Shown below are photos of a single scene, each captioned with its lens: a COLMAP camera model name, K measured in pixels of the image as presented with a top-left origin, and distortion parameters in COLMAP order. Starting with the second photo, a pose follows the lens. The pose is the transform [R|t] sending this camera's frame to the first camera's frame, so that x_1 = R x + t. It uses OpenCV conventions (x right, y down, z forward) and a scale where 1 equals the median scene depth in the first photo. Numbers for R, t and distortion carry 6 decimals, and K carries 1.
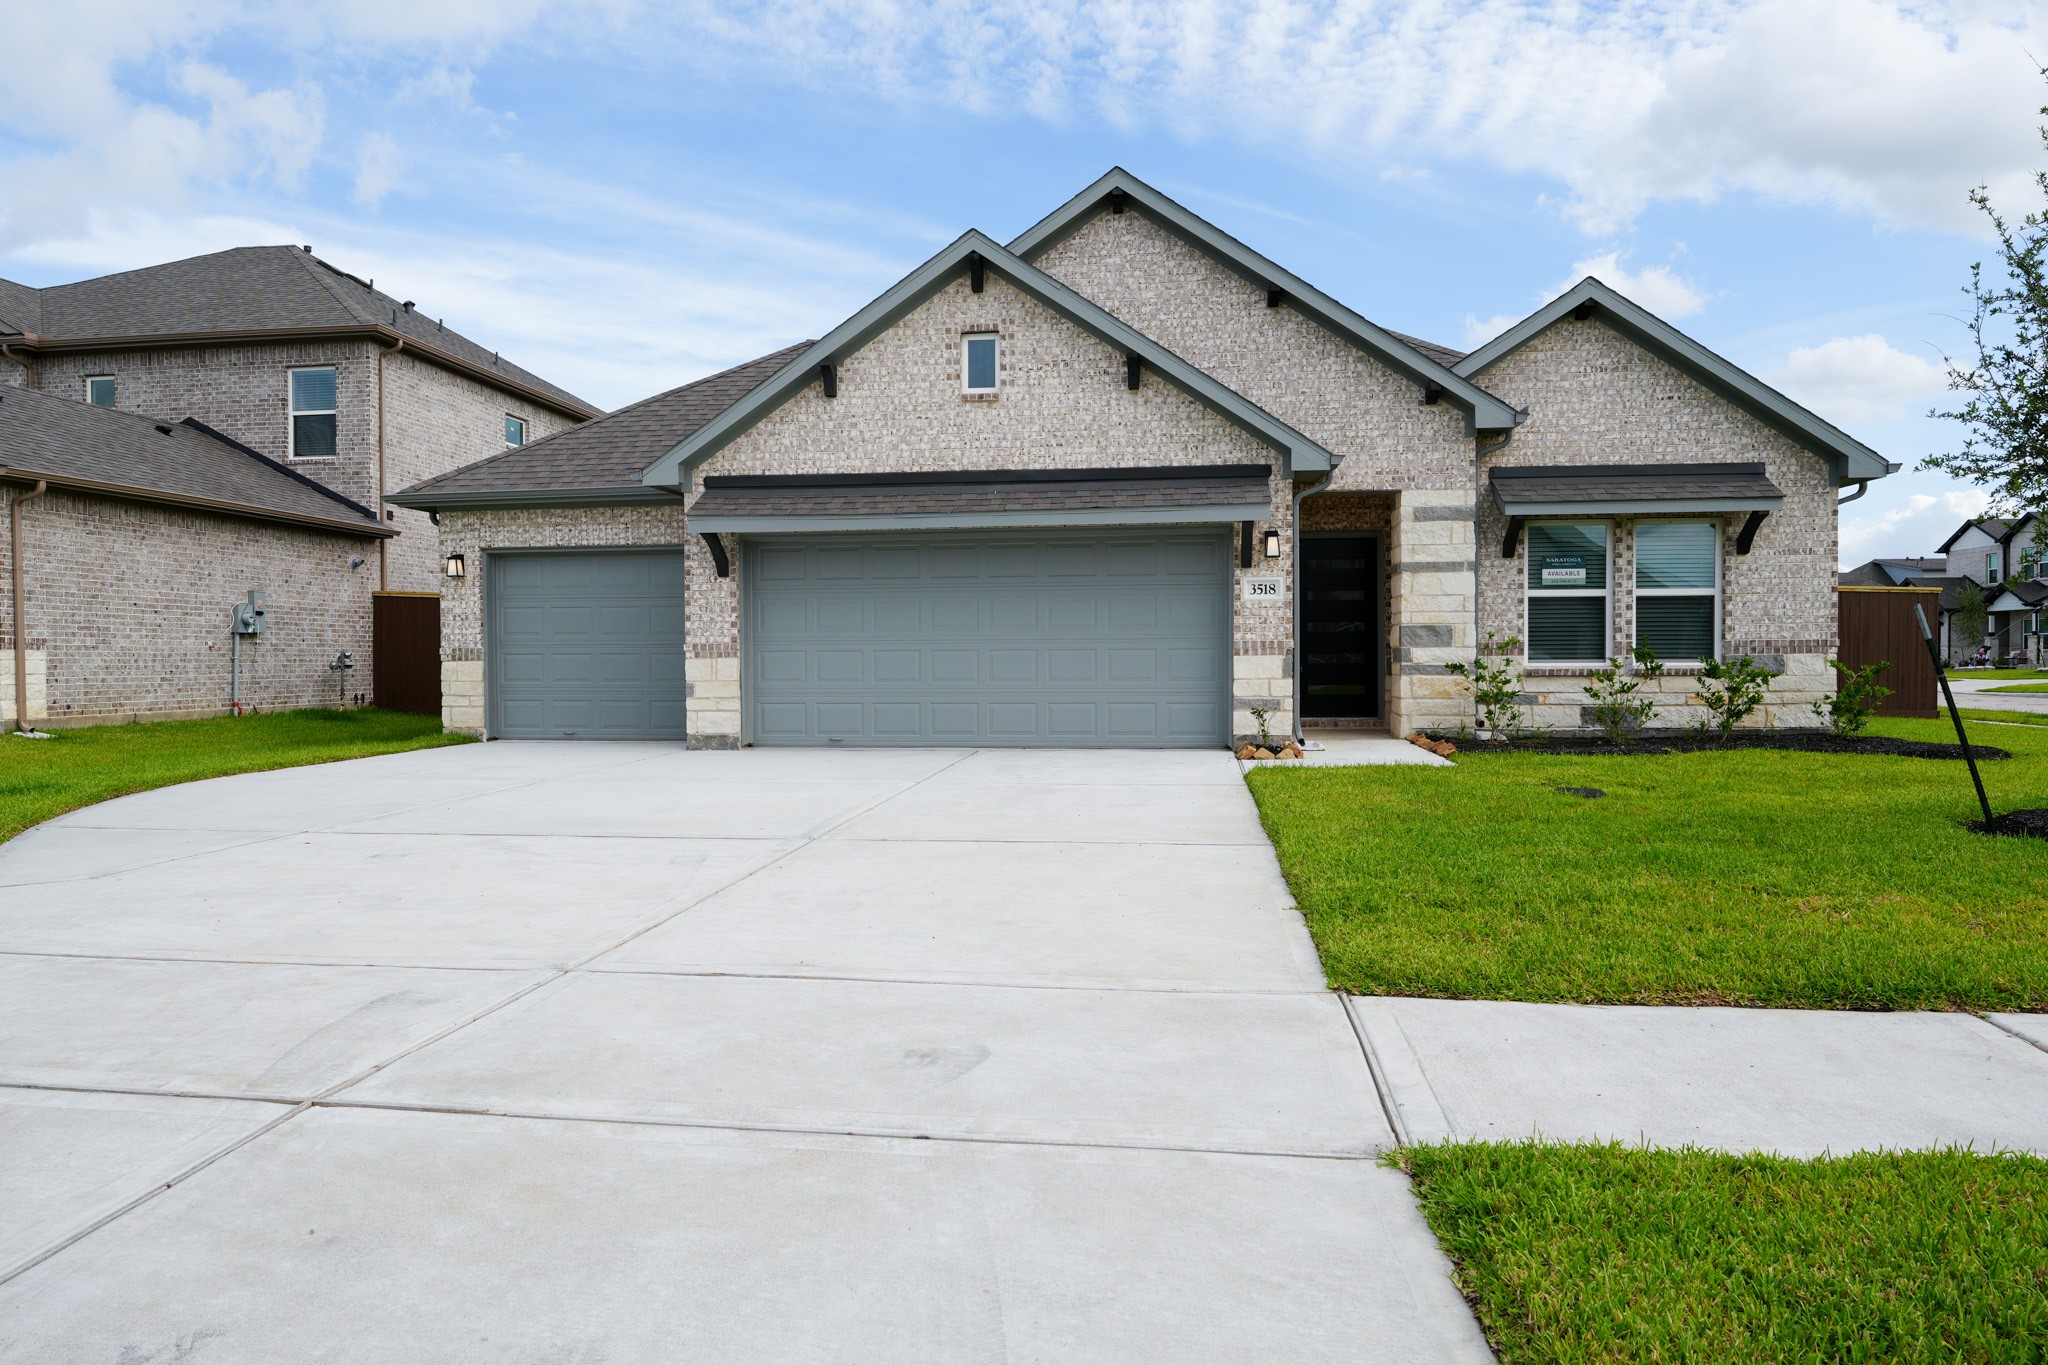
lens RADIAL K [[1286.7, 0, 1016.1], [0, 1286.7, 682.6], [0, 0, 1]] dist [-0.024020, -0.001729]
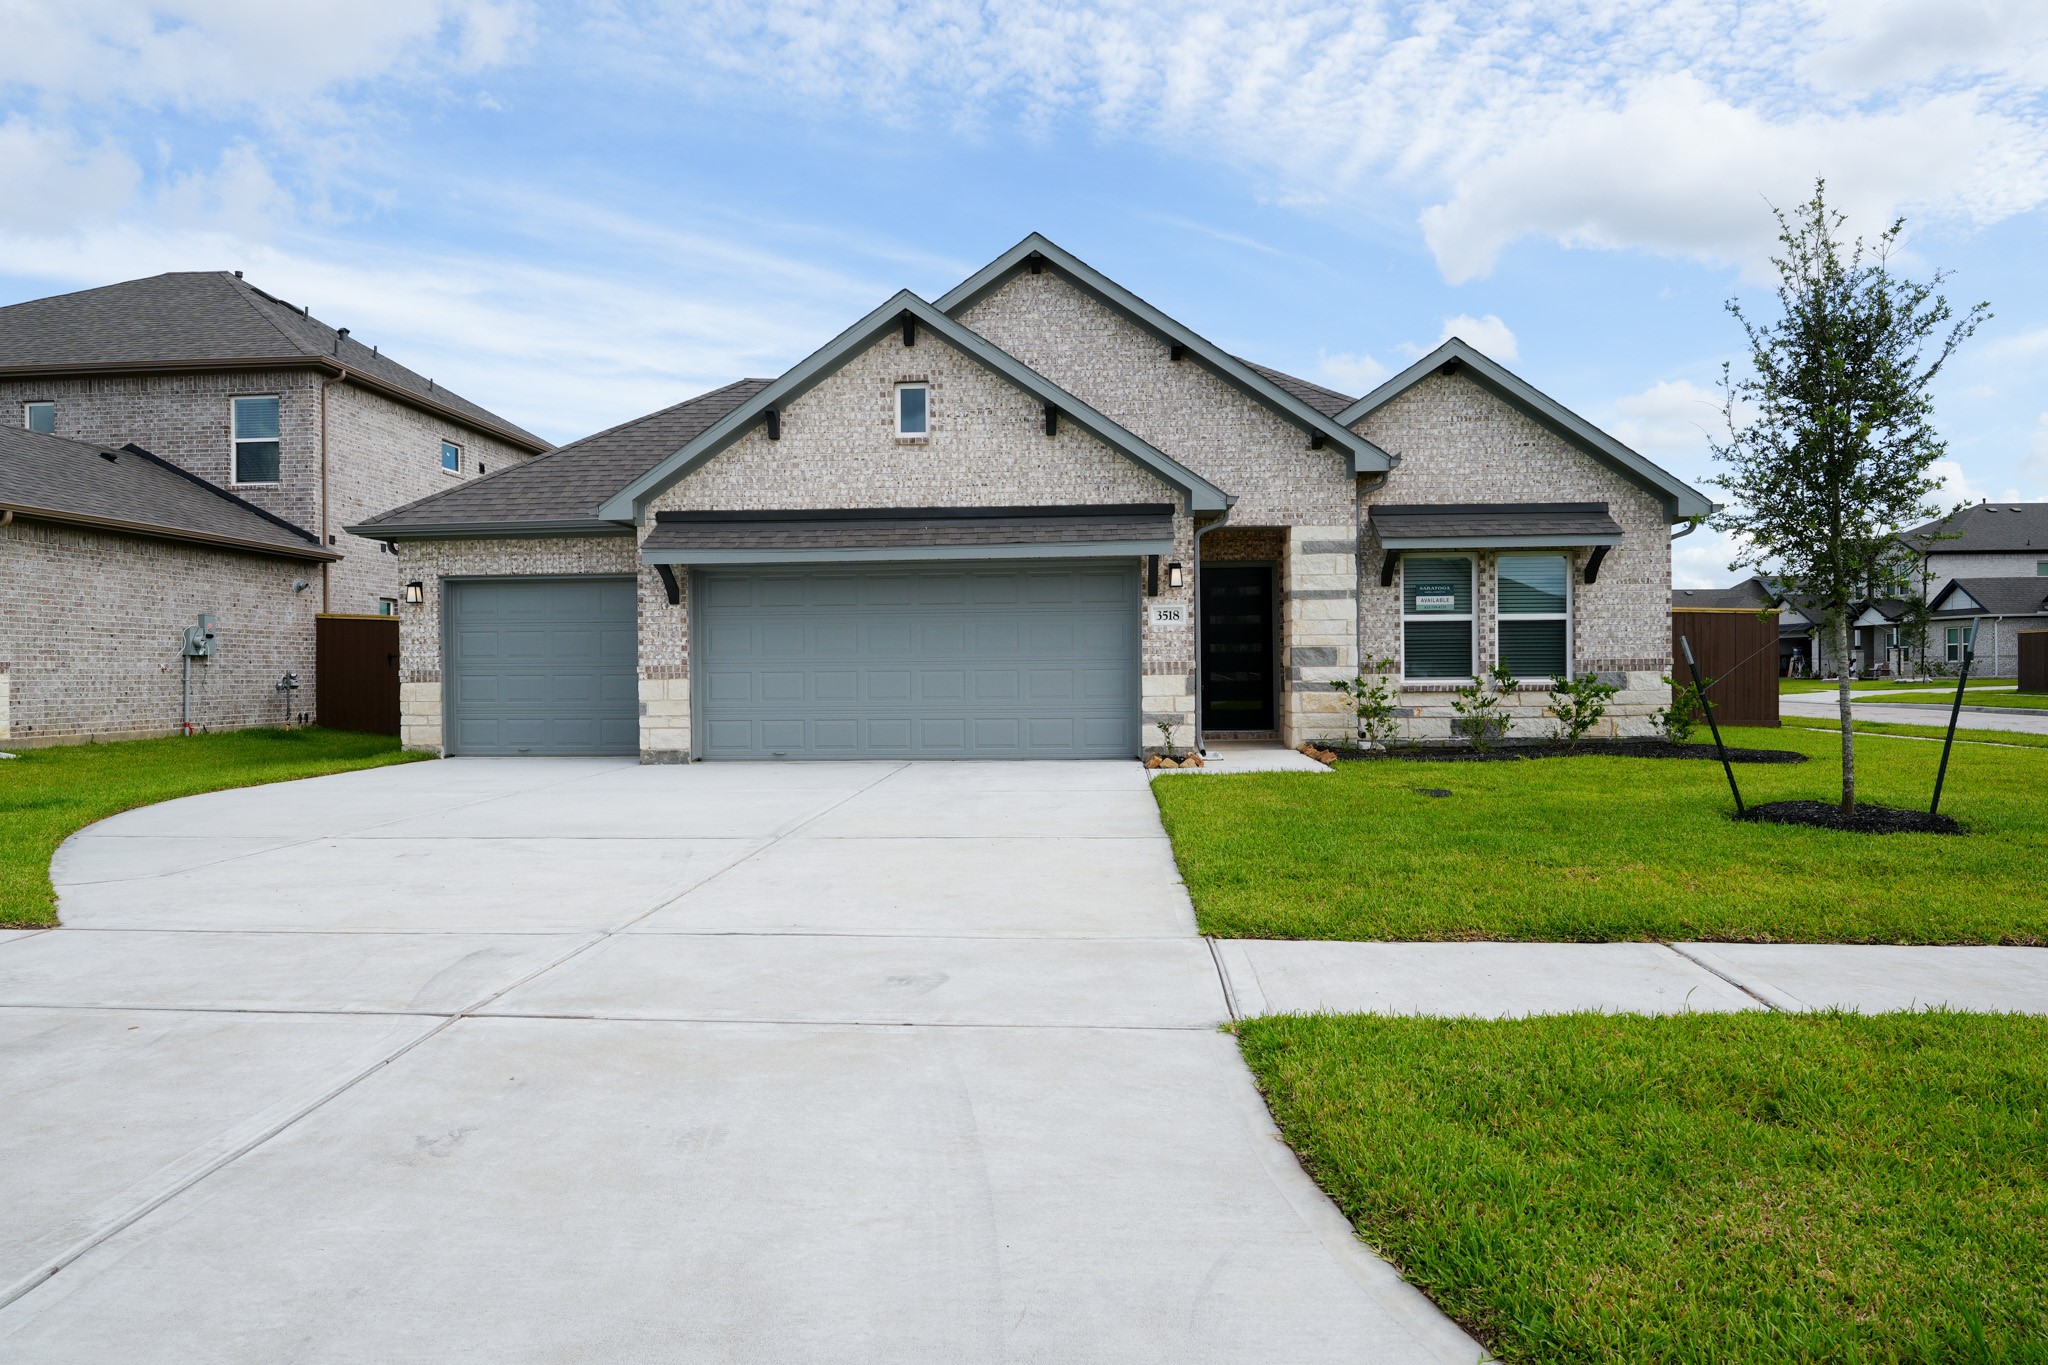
lens RADIAL K [[1286.7, 0, 1016.1], [0, 1286.7, 682.6], [0, 0, 1]] dist [-0.024020, -0.001729]
pose [[0.998015, -0.004398, 0.062824, -0.008675], [0.005105, 0.999925, -0.011106, -0.002743], [-0.062770, 0.011405, 0.997963, -0.096706]]
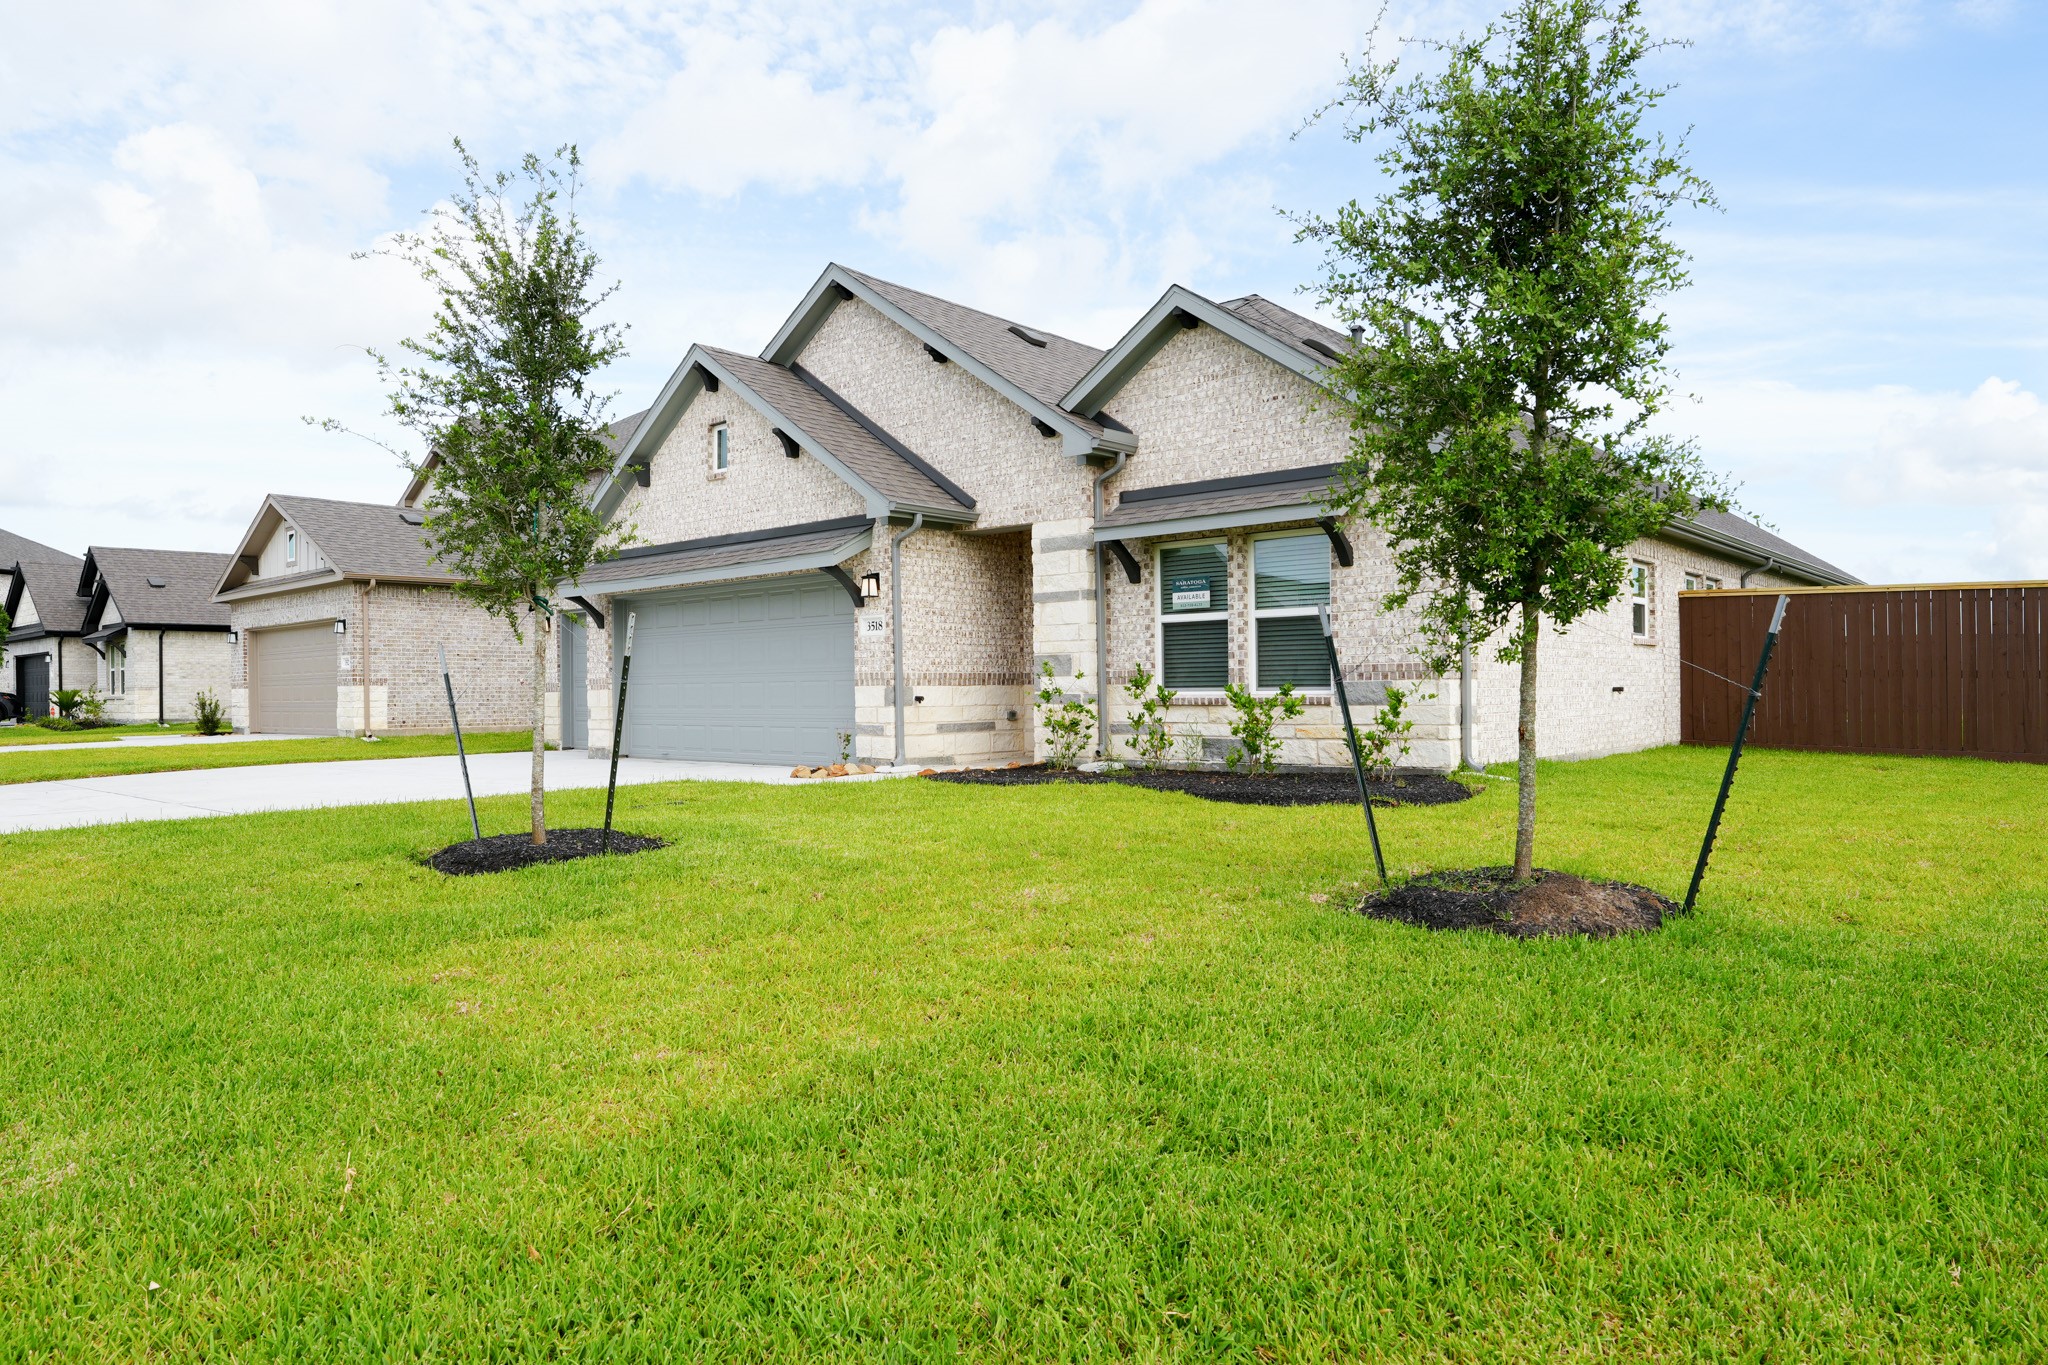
lens RADIAL K [[1283.6, 0, 1017.0], [0, 1283.6, 683.0], [0, 0, 1]] dist [-0.015259, -0.007021]
pose [[0.825741, -0.006627, -0.564010, 0.867121], [-0.004908, 0.999809, -0.018933, -0.003188], [0.564028, 0.018402, 0.825551, 0.150177]]
